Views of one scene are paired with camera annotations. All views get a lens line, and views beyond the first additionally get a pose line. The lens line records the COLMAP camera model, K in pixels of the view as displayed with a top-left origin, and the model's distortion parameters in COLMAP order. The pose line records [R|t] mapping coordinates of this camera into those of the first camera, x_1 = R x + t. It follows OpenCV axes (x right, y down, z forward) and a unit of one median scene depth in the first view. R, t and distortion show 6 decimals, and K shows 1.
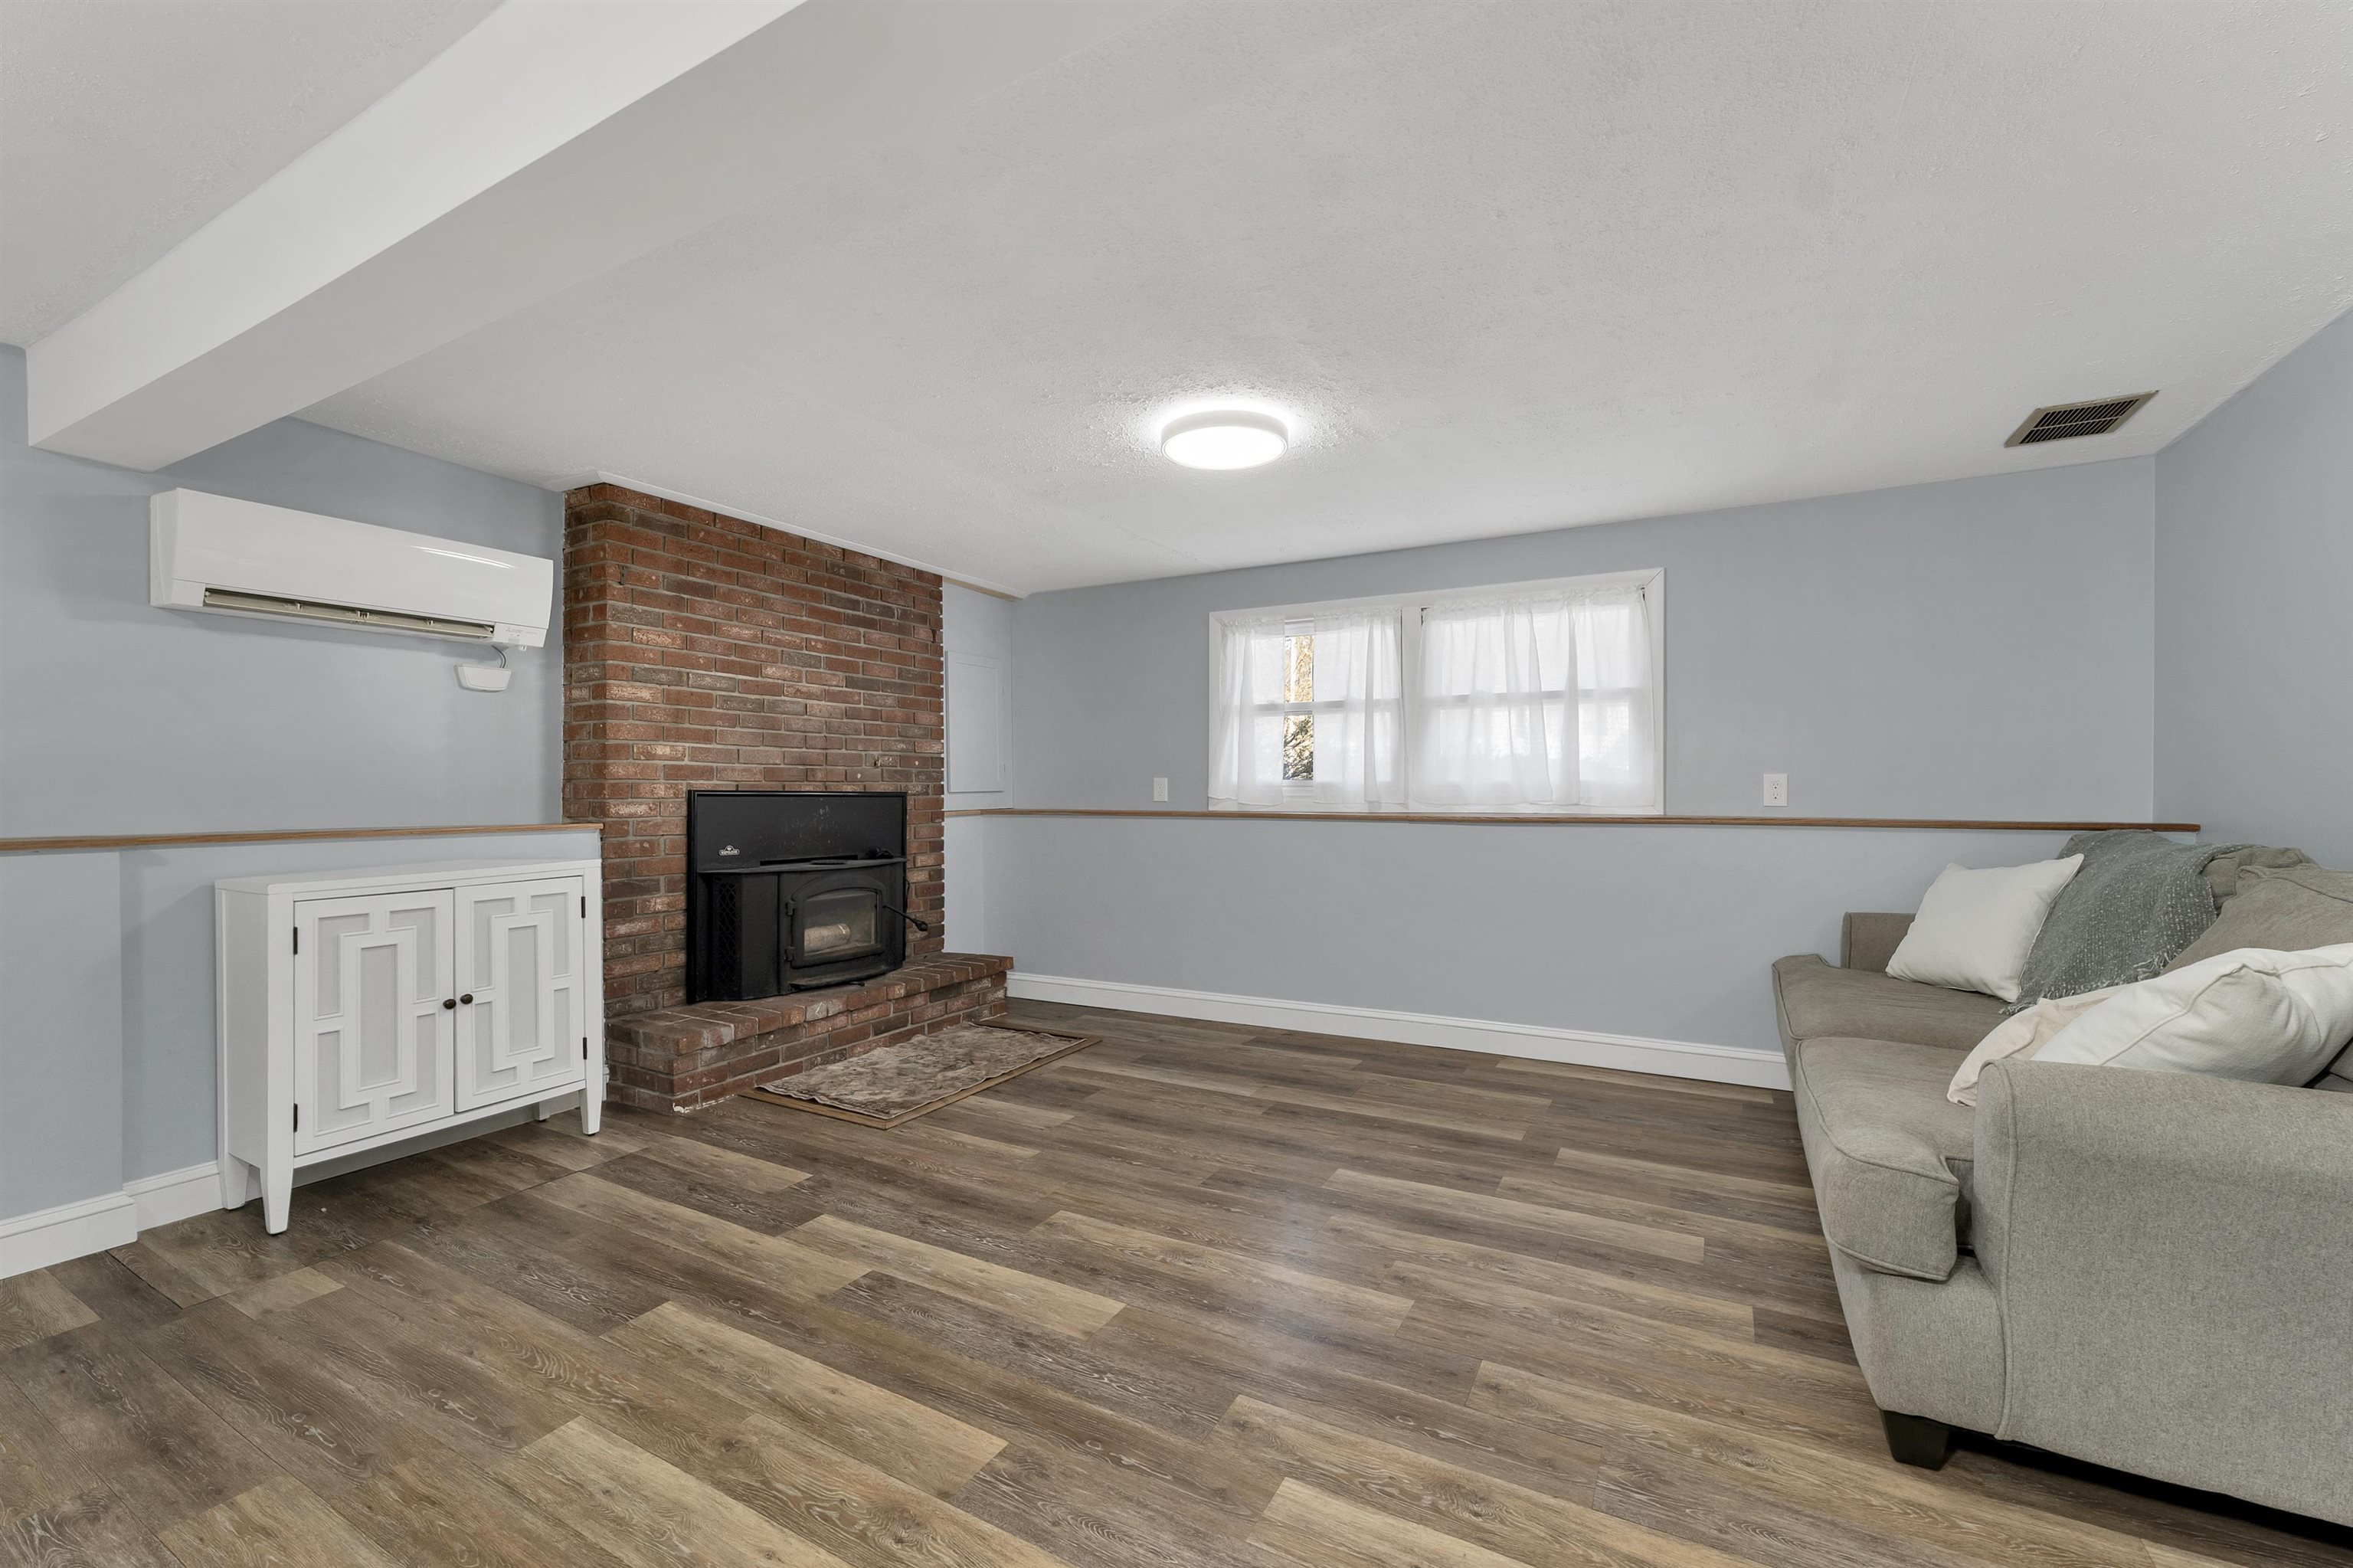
lens RADIAL K [[973.1, 0, 1176.5], [0, 973.1, 784.0], [0, 0, 1]] dist [-0.000965, -0.000075]
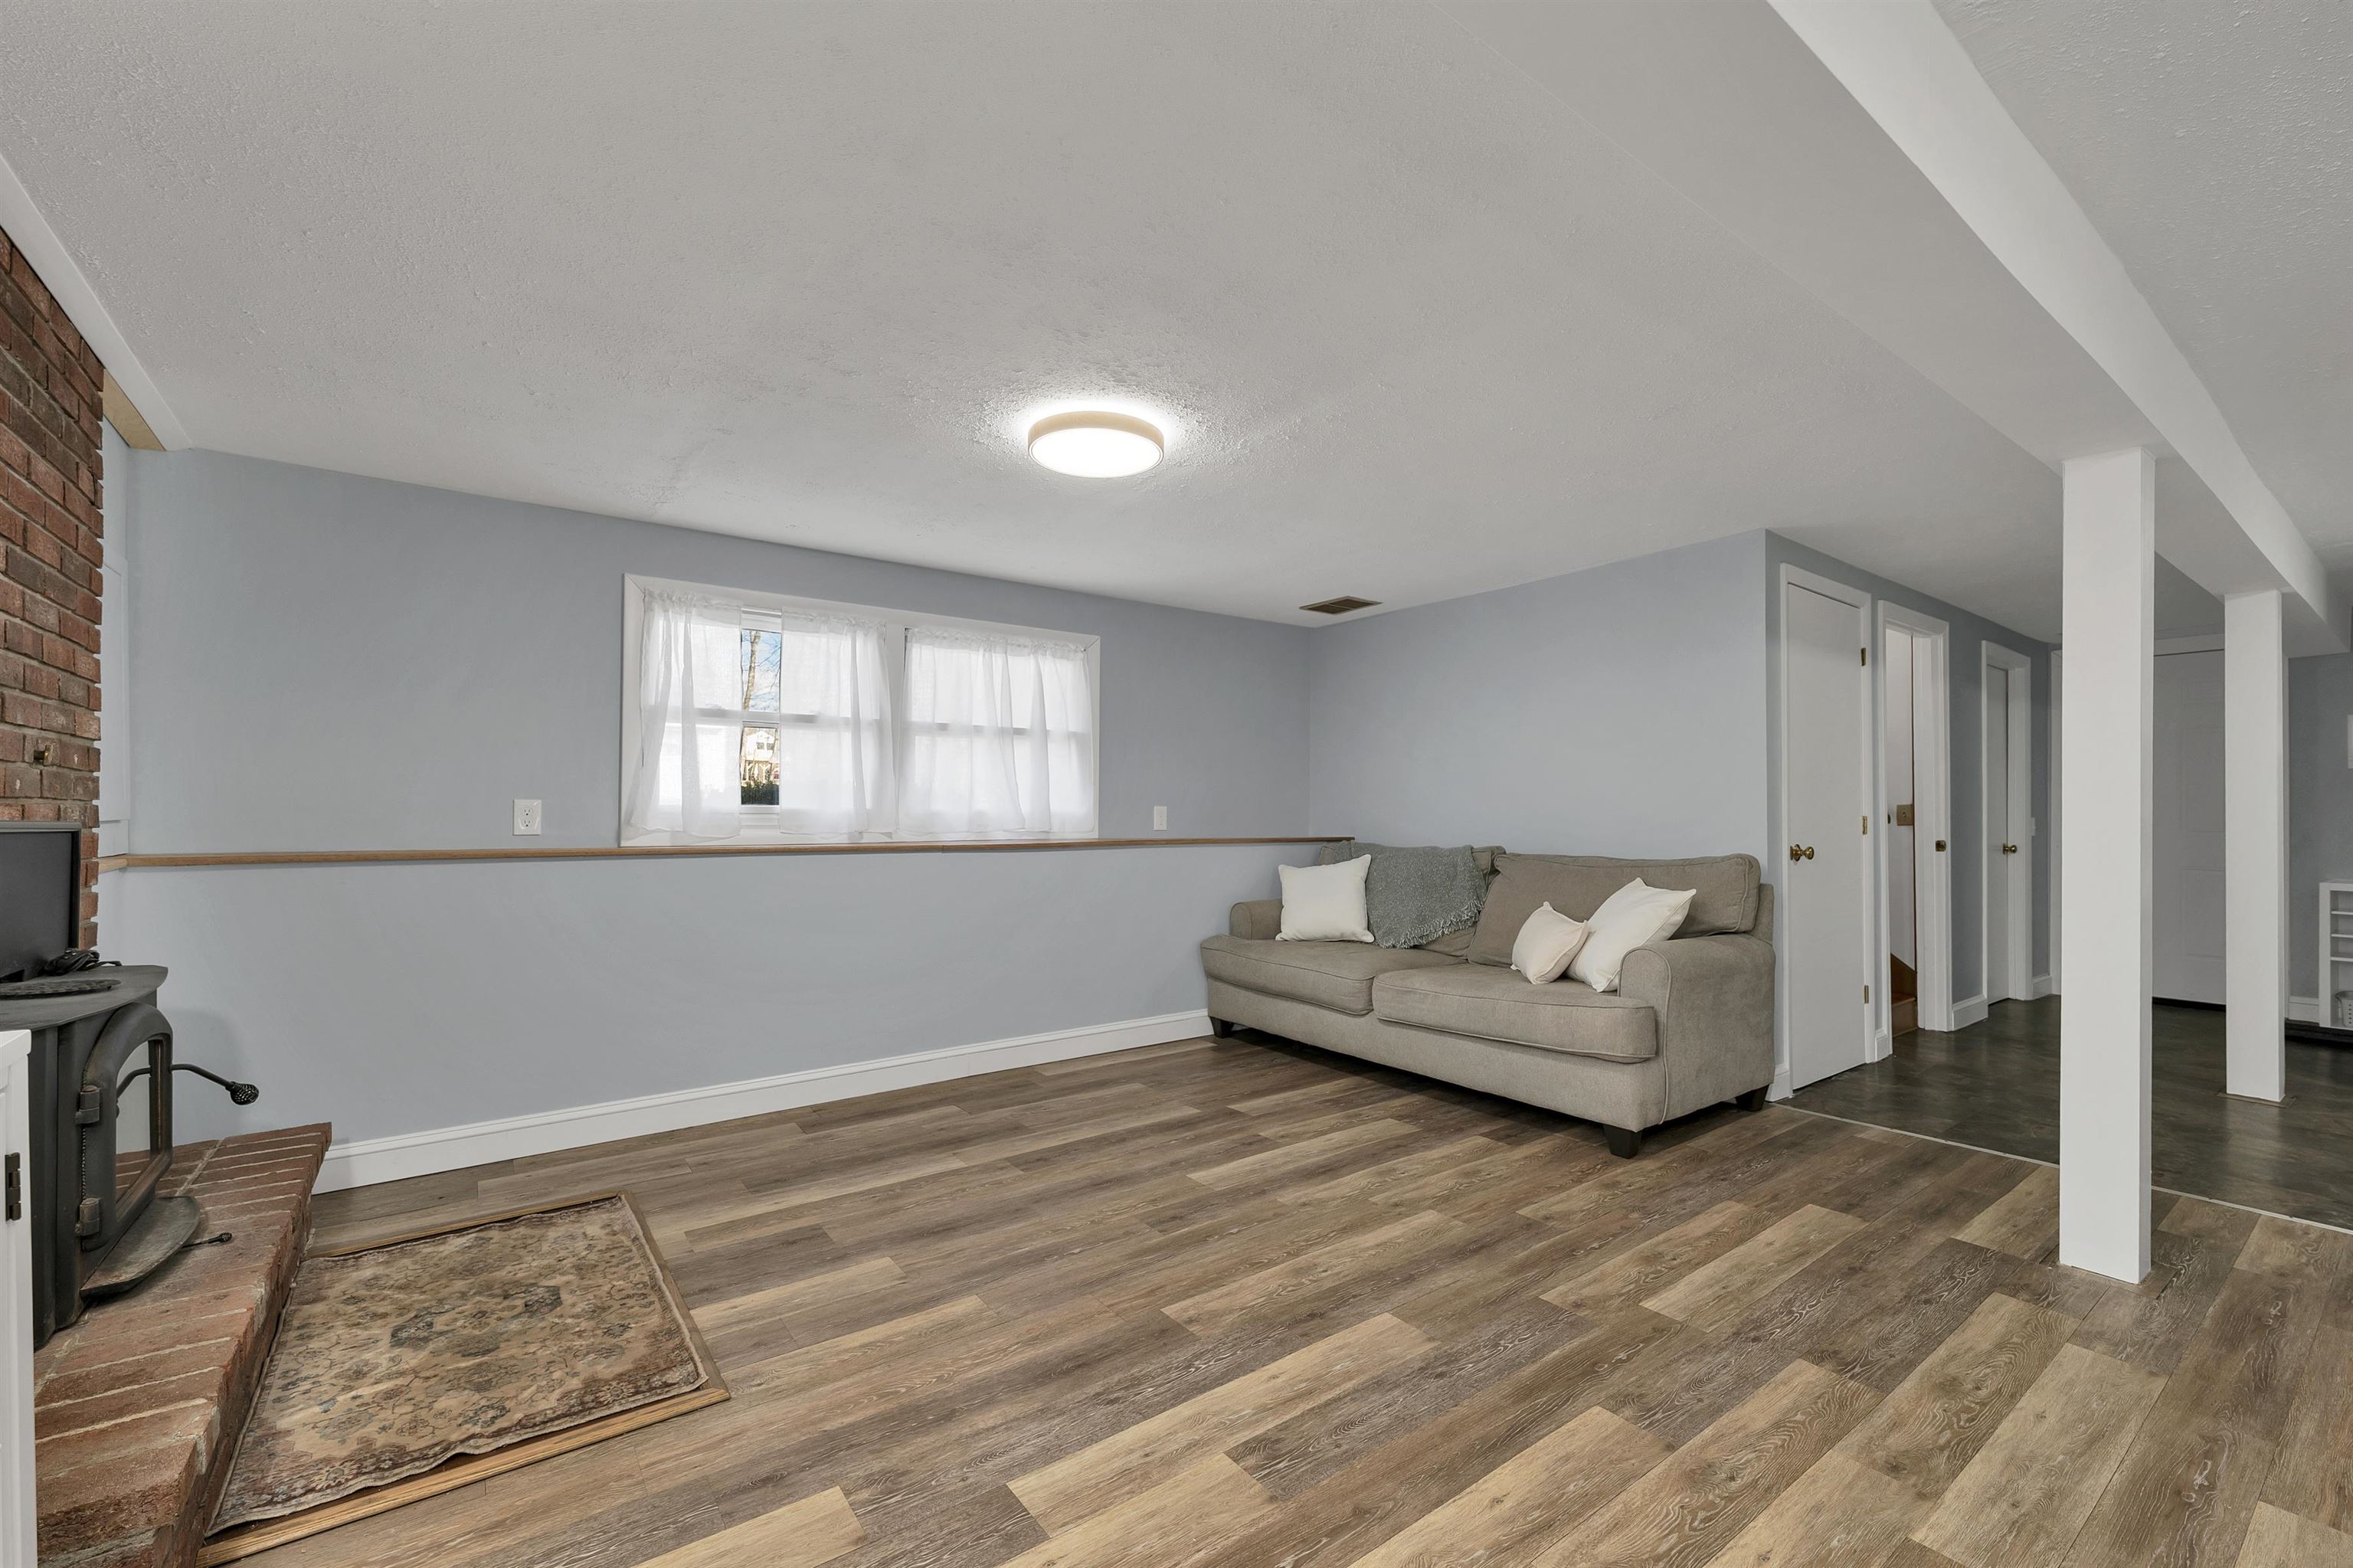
lens RADIAL K [[981.0, 0, 1177.0], [0, 981.0, 808.8], [0, 0, 1]] dist [-0.000484, -0.000004]
pose [[0.406349, 0.009199, 0.913672, -0.692663], [-0.007649, 0.999949, -0.006666, 0.001569], [-0.913686, -0.004280, 0.406398, 0.486335]]
